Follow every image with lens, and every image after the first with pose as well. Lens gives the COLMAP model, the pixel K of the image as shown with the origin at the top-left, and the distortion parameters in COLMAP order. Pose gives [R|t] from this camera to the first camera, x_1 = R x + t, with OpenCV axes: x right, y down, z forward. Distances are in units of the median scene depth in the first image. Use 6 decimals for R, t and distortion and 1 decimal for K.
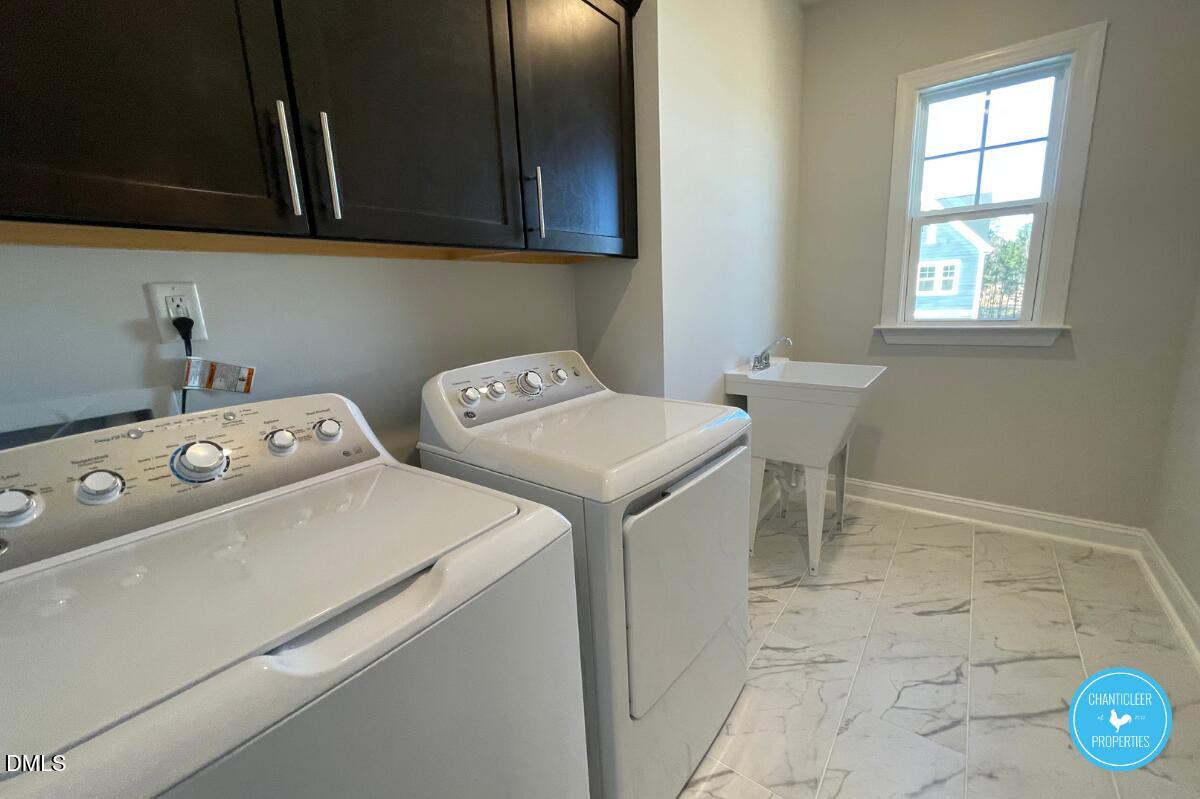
lens RADIAL K [[483.5, 0, 605.3], [0, 483.5, 398.6], [0, 0, 1]] dist [-0.016851, 0.005538]
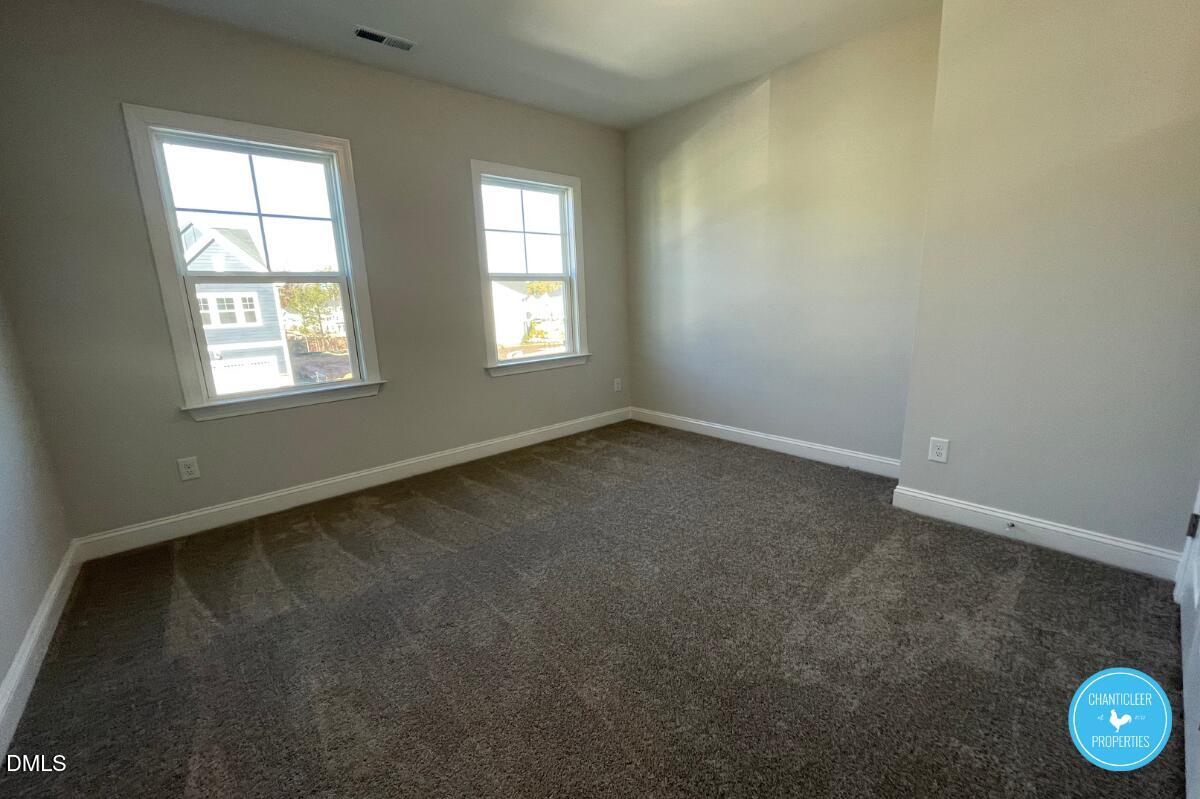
lens RADIAL K [[483.5, 0, 605.3], [0, 483.5, 398.6], [0, 0, 1]] dist [-0.016851, 0.005538]
pose [[0.210280, -0.164396, 0.963720, -0.542696], [0.217468, 0.968929, 0.117834, -0.163496], [-0.953147, 0.184801, 0.239497, 0.518825]]
